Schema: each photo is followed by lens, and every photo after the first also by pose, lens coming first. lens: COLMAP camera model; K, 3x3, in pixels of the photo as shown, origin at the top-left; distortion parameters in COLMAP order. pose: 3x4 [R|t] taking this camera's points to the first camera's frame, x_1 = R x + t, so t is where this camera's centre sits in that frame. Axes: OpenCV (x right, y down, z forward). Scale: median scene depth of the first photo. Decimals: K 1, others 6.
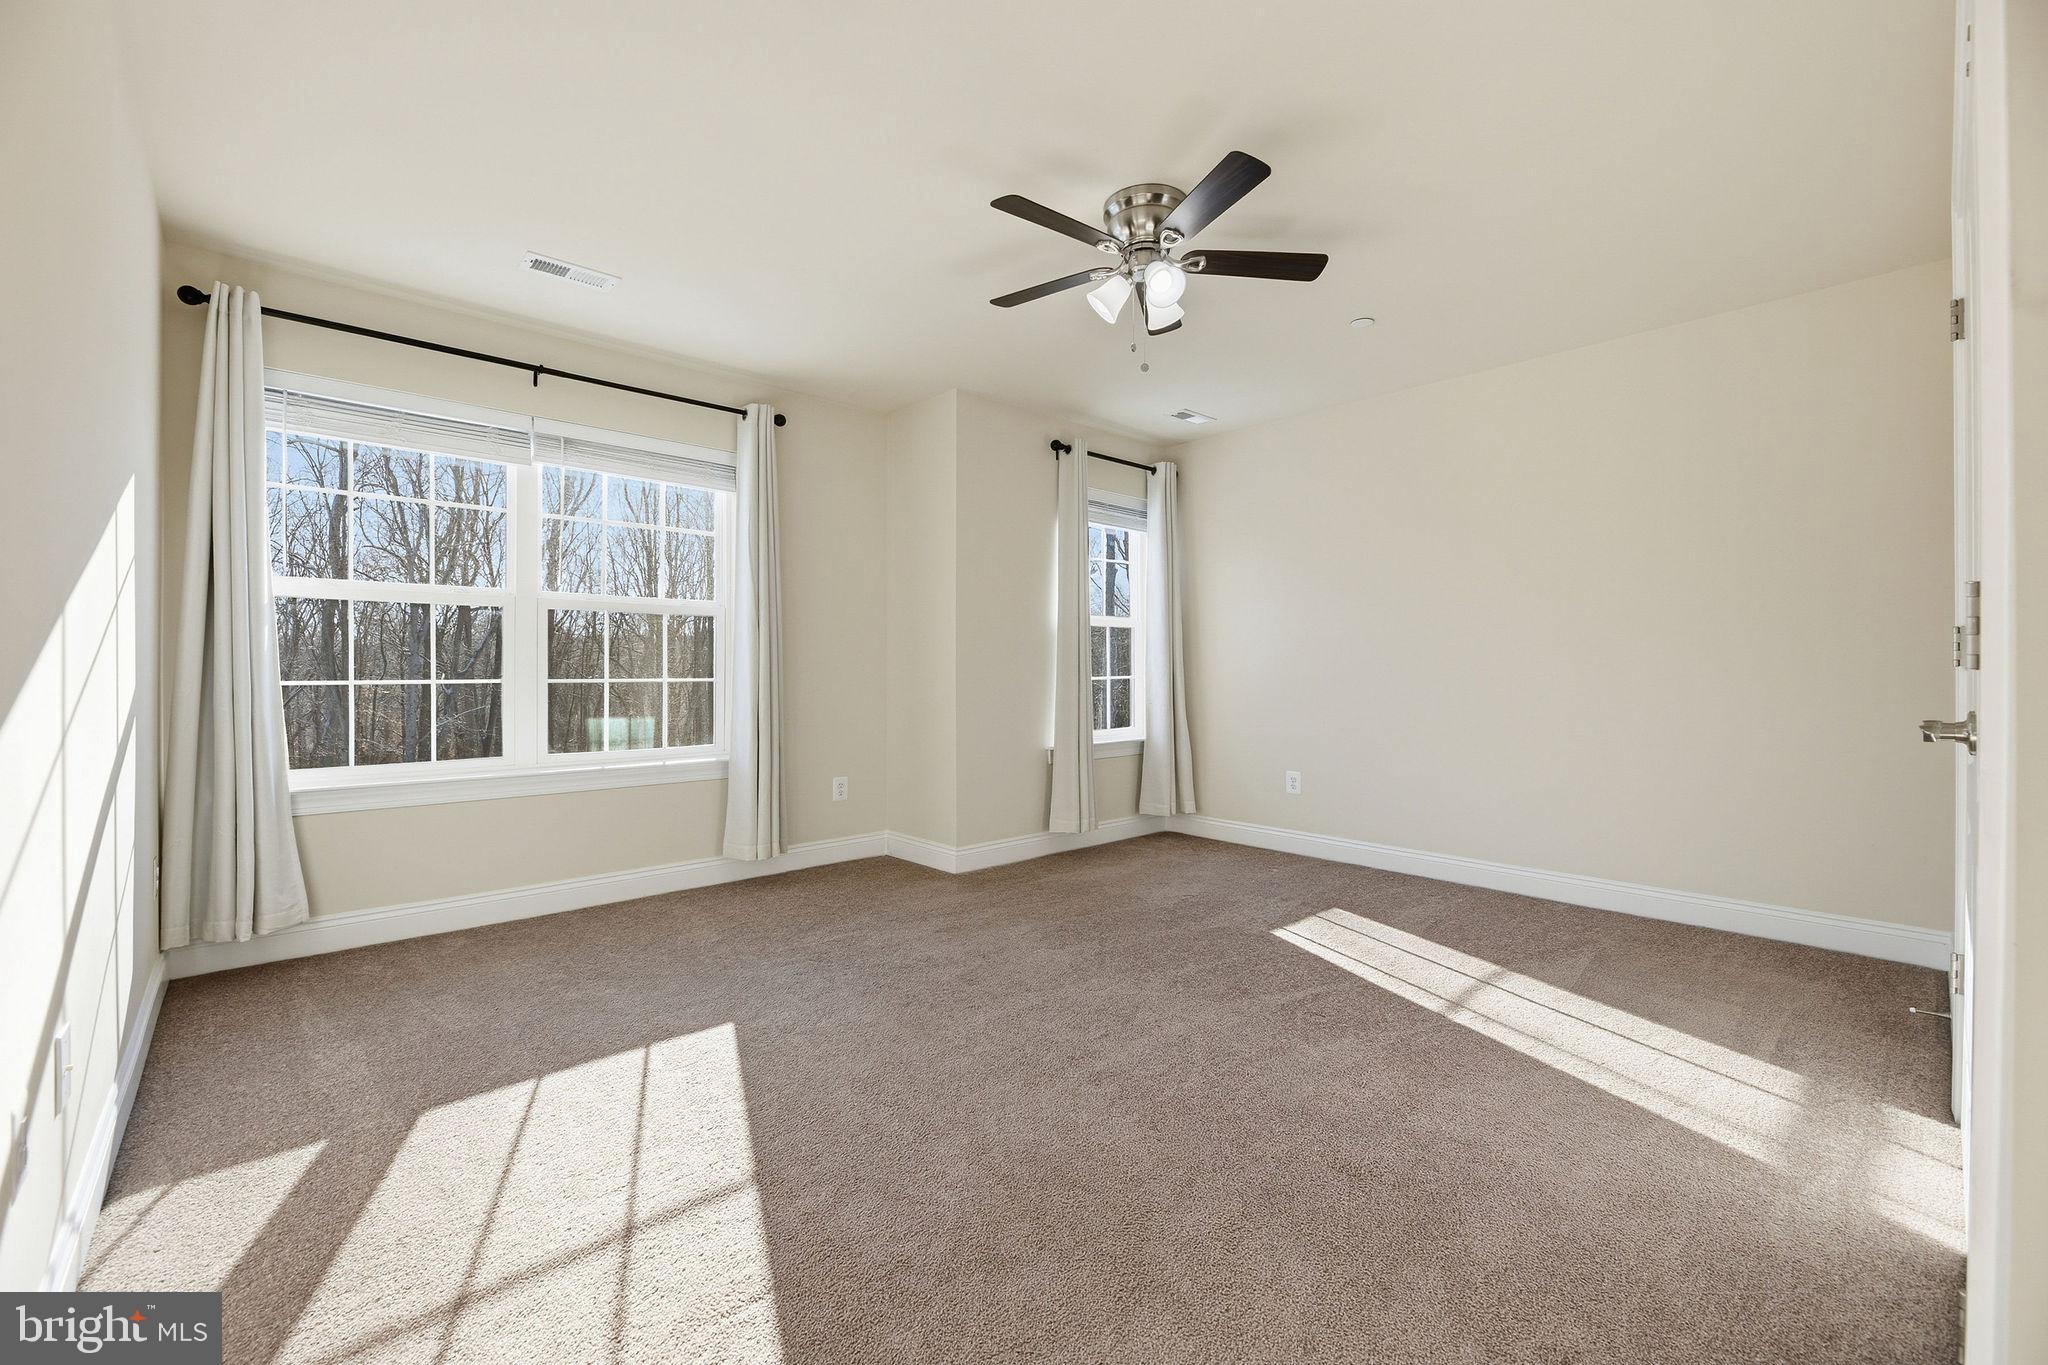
lens RADIAL K [[834.4, 0, 1014.1], [0, 834.4, 671.0], [0, 0, 1]] dist [-0.003598, -0.000807]
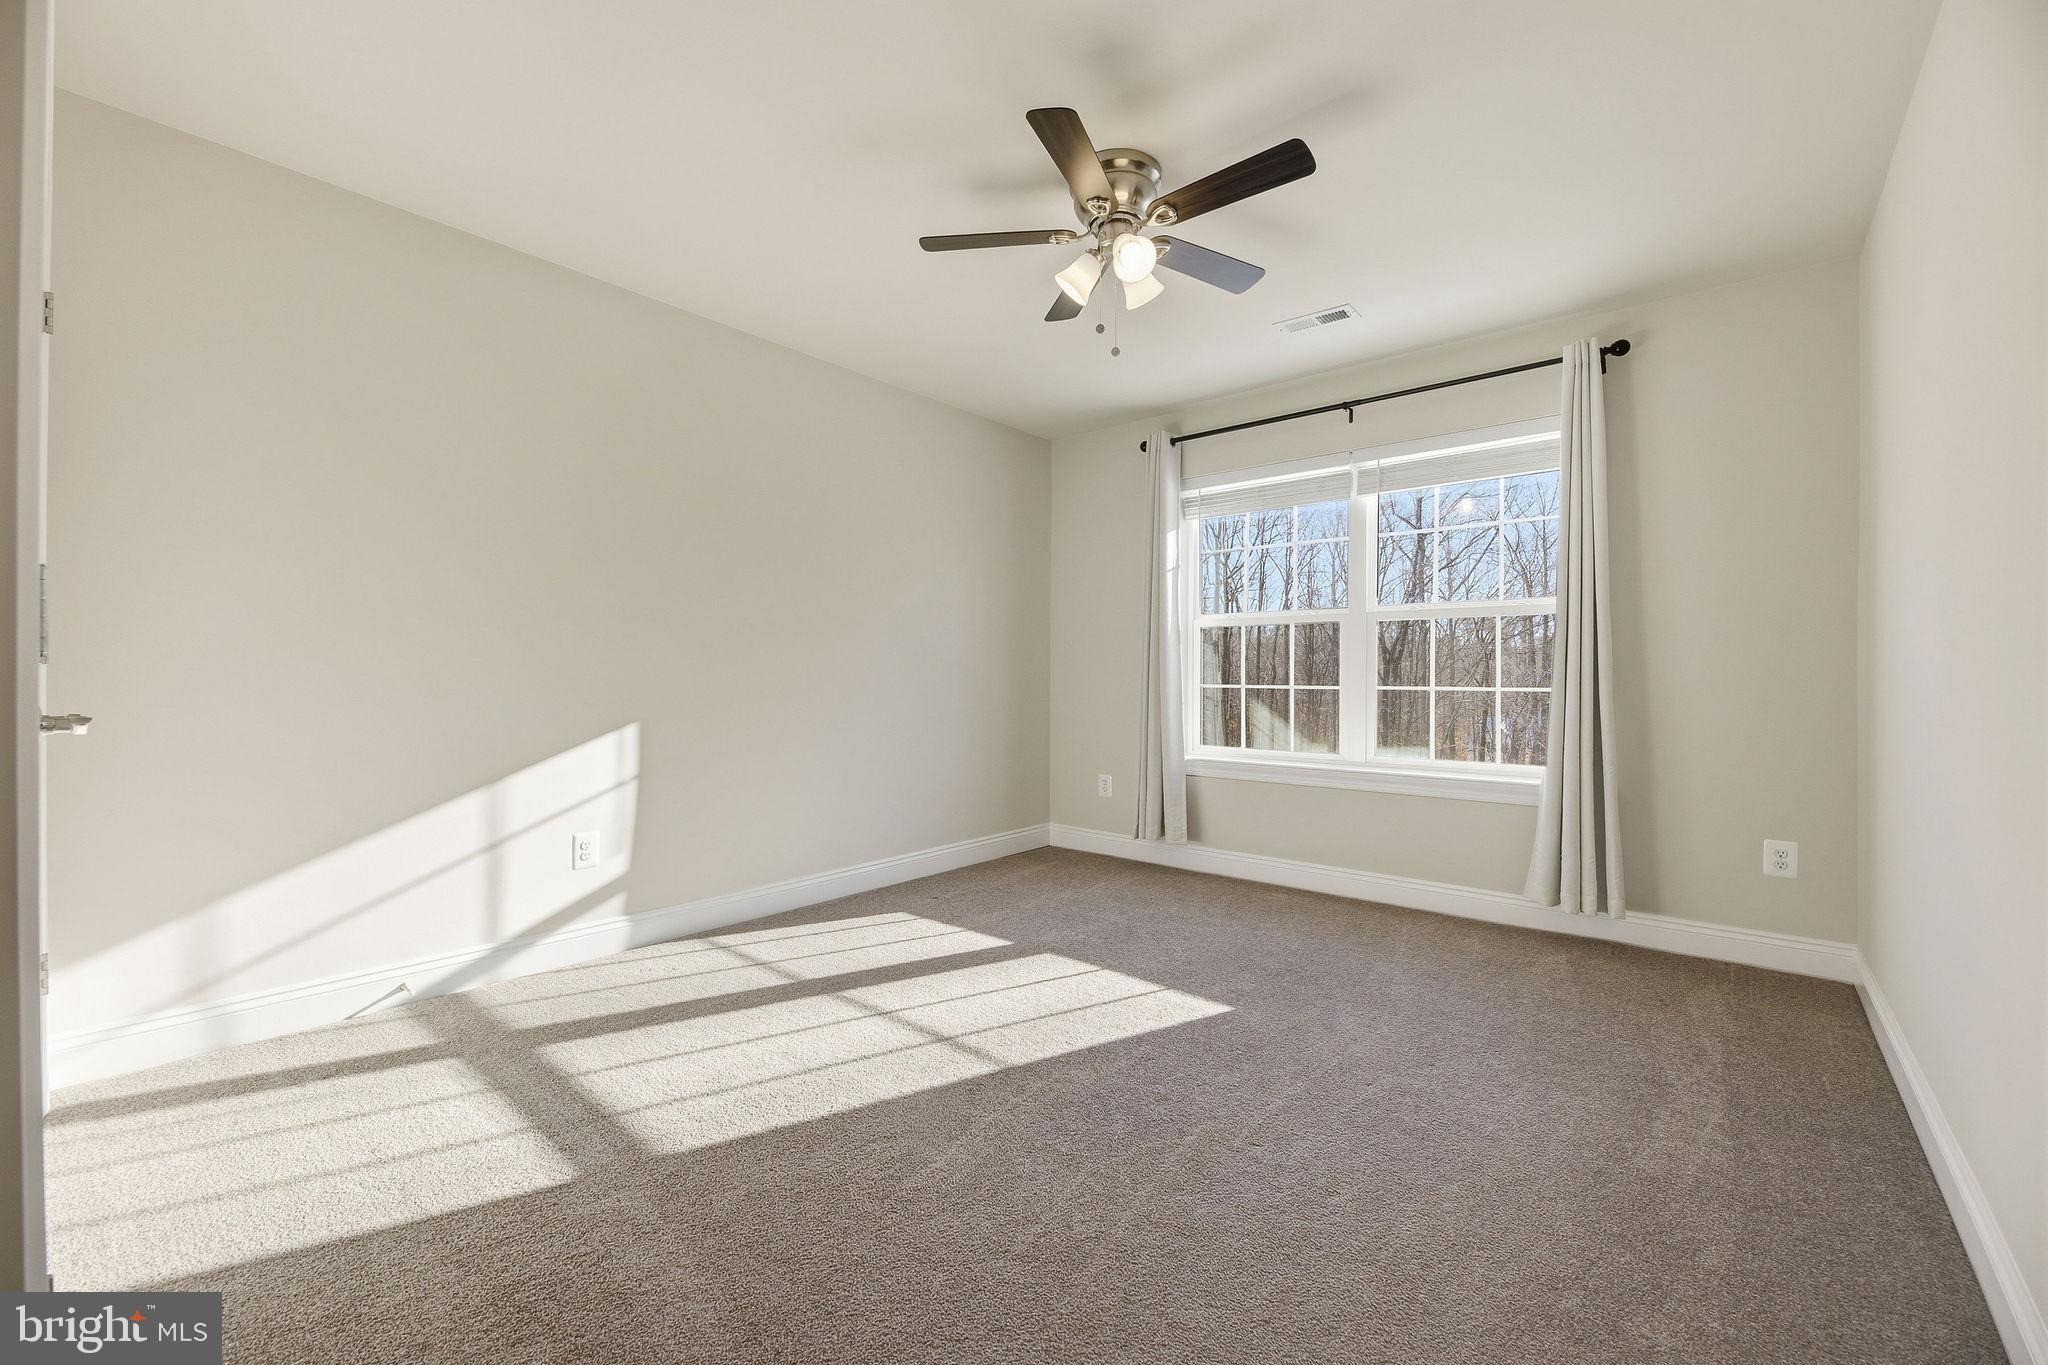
lens RADIAL K [[823.4, 0, 1019.1], [0, 823.4, 707.0], [0, 0, 1]] dist [0.001707, 0.000095]
pose [[0.129014, 0.036797, -0.990960, 0.462311], [-0.004031, 0.999323, 0.036582, -0.000337], [0.991635, -0.000725, 0.129075, 0.412458]]
